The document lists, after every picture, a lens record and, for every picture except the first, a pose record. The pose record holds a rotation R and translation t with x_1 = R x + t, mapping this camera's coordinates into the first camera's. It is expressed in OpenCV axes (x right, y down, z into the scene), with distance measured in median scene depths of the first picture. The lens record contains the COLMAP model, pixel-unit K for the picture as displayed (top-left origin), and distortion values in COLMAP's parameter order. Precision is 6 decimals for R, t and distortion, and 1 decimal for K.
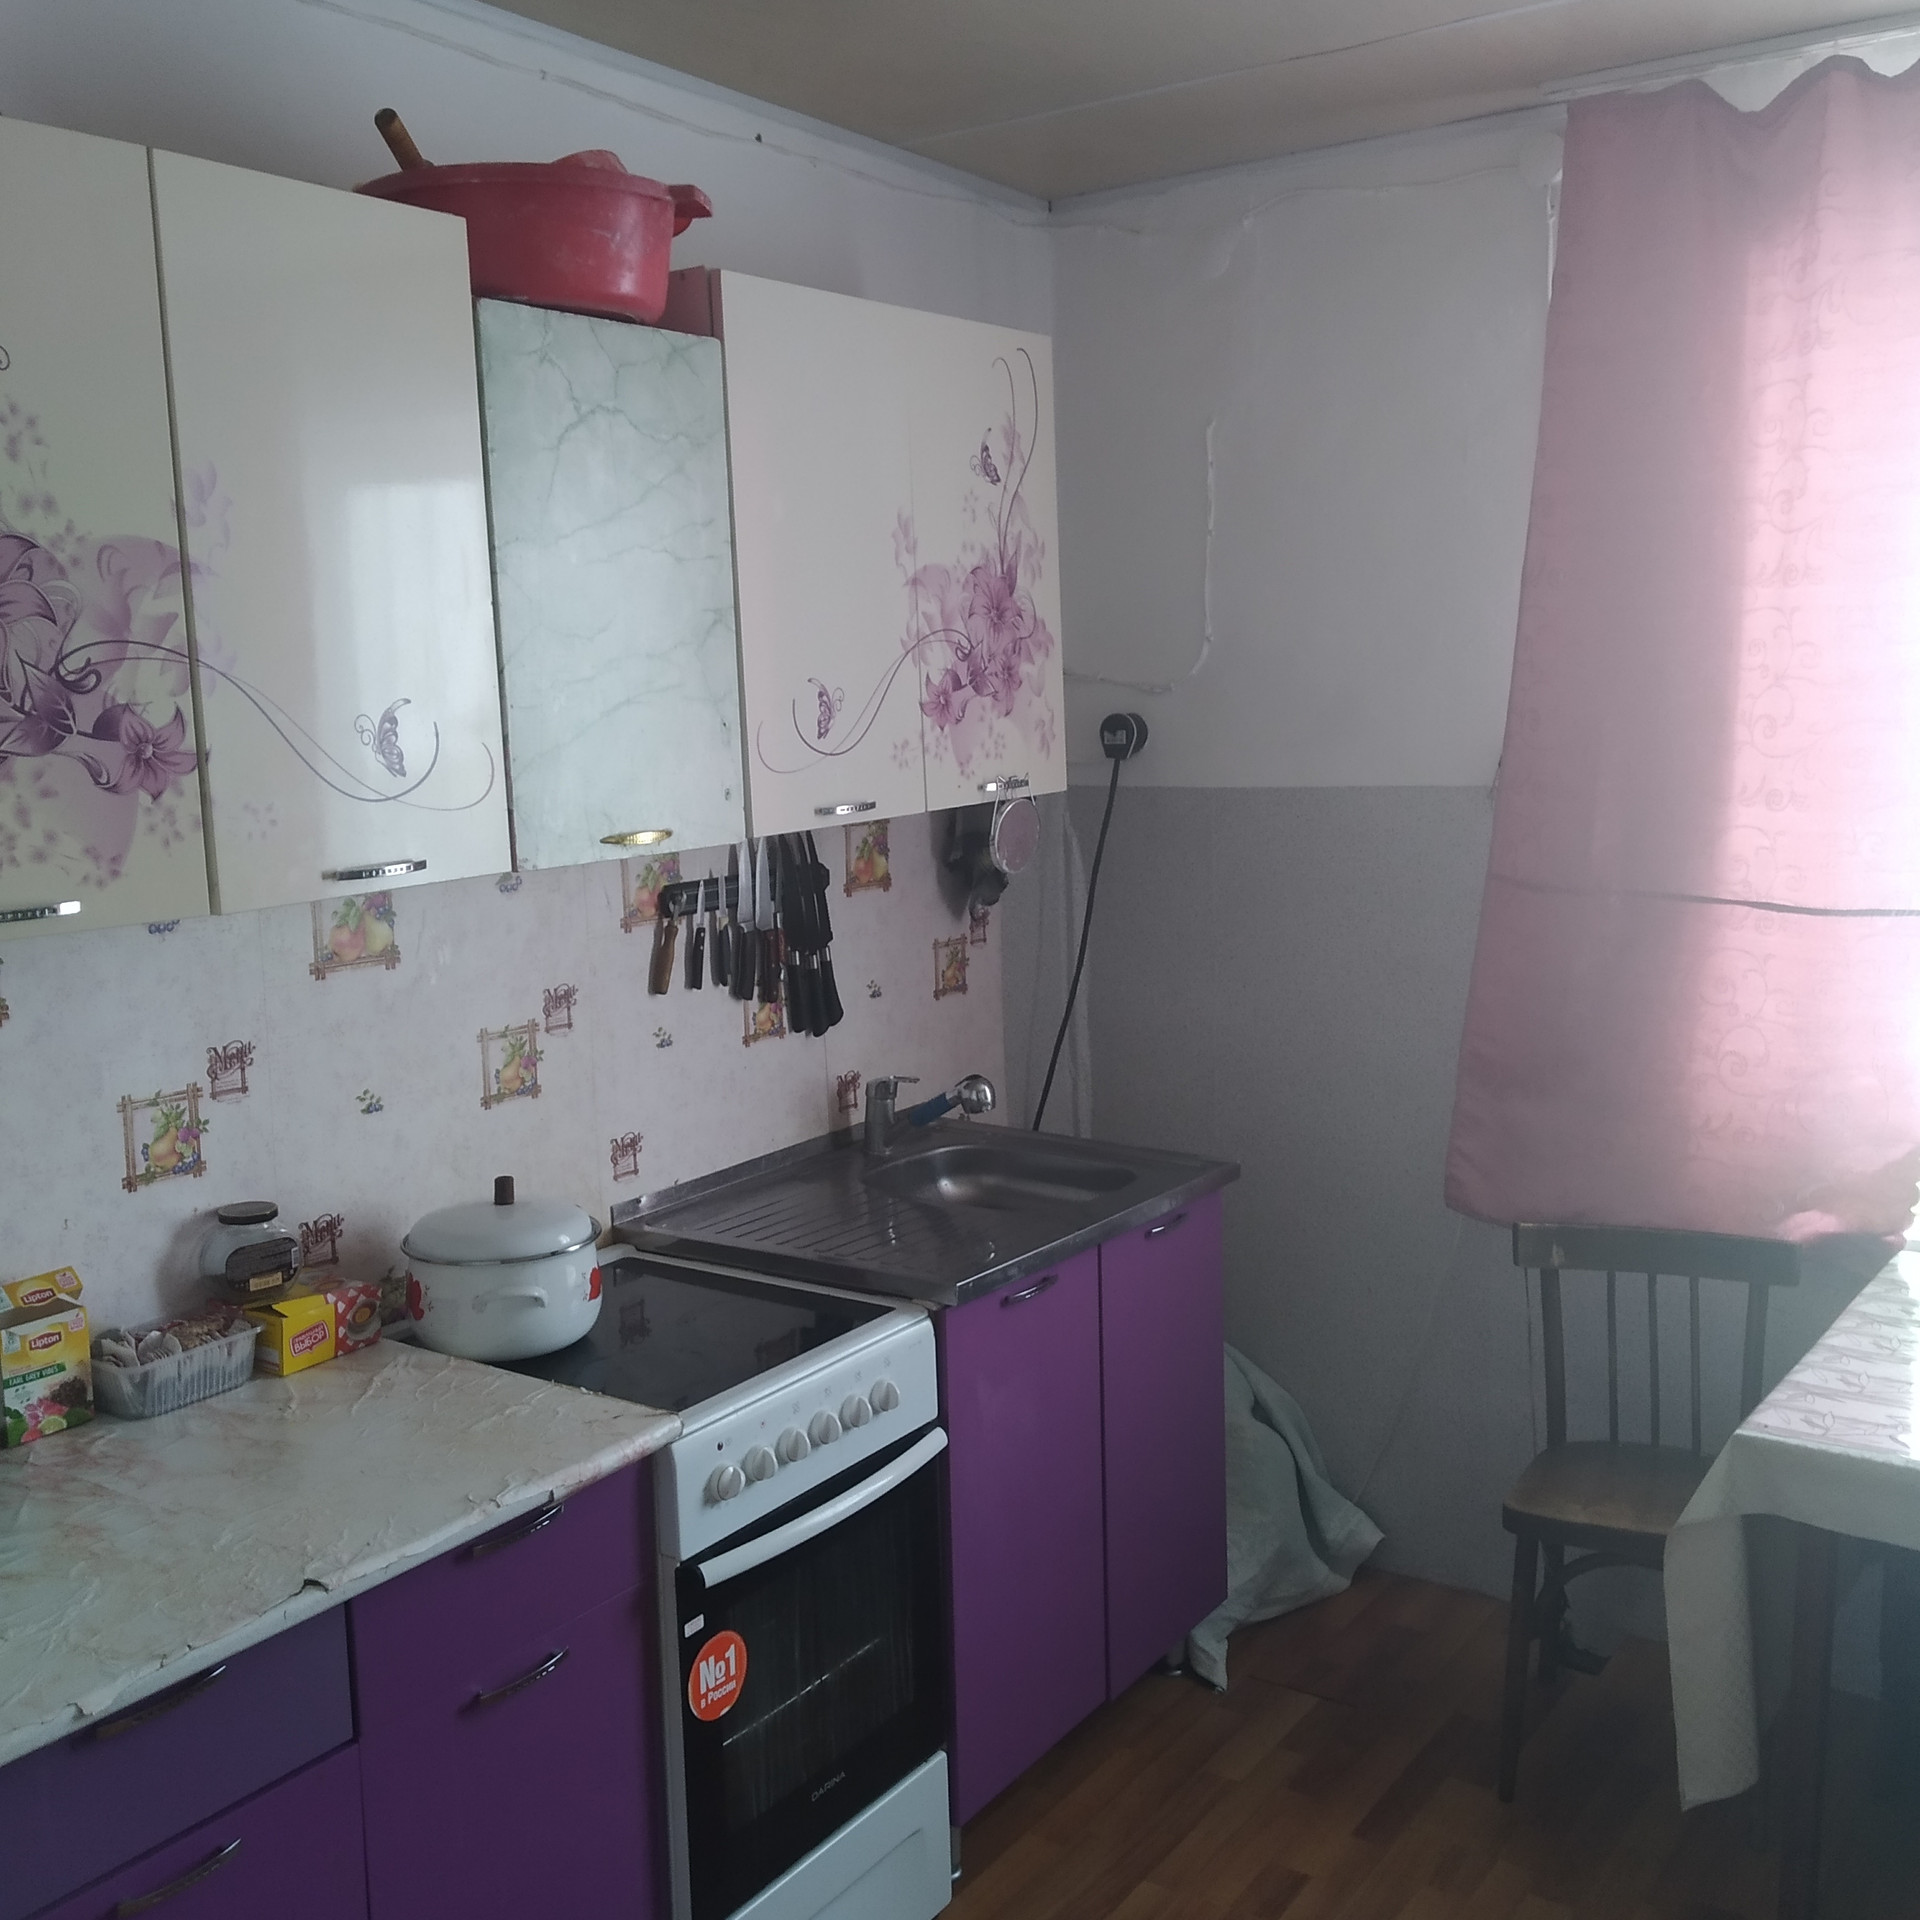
lens RADIAL K [[2029.7, 0, 963.2], [0, 2029.7, 938.1], [0, 0, 1]] dist [0.087449, -0.218489]
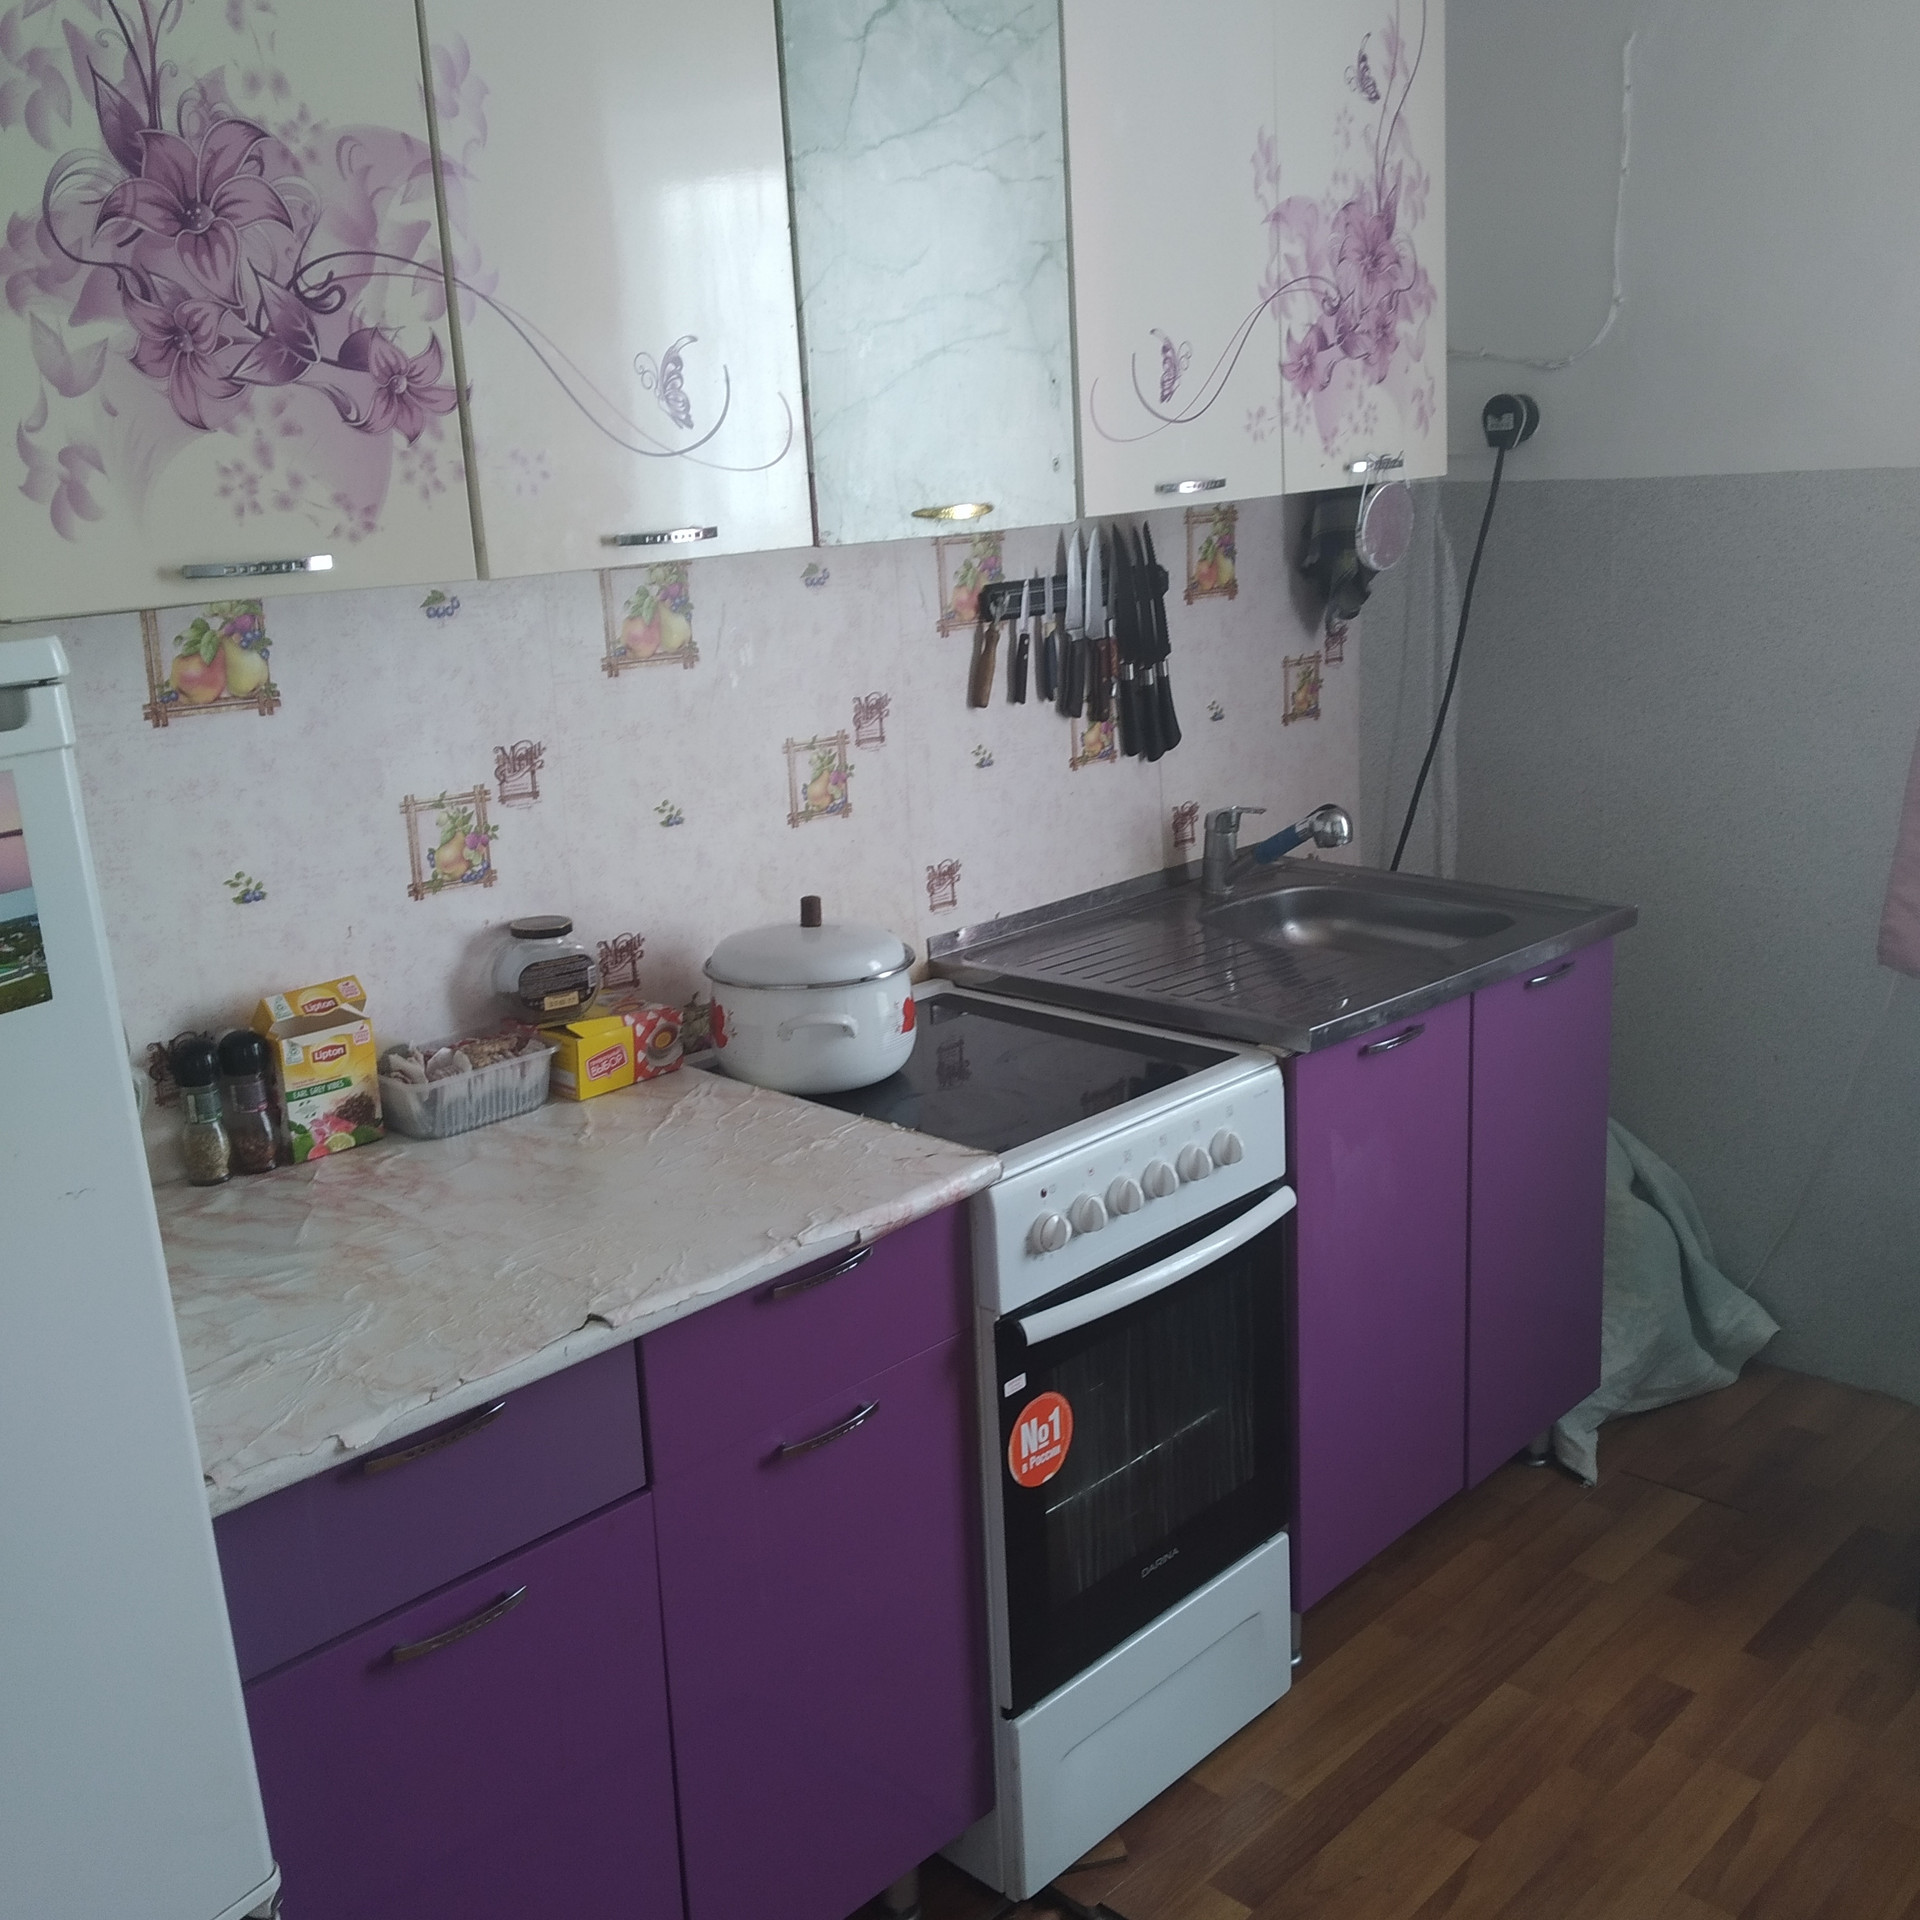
lens RADIAL K [[2029.7, 0, 963.2], [0, 2029.7, 938.1], [0, 0, 1]] dist [0.087449, -0.218489]
pose [[0.987393, 0.019715, -0.157056, -0.014686], [-0.002486, 0.994023, 0.109144, 0.036736], [0.158269, -0.107377, 0.981540, 0.118356]]
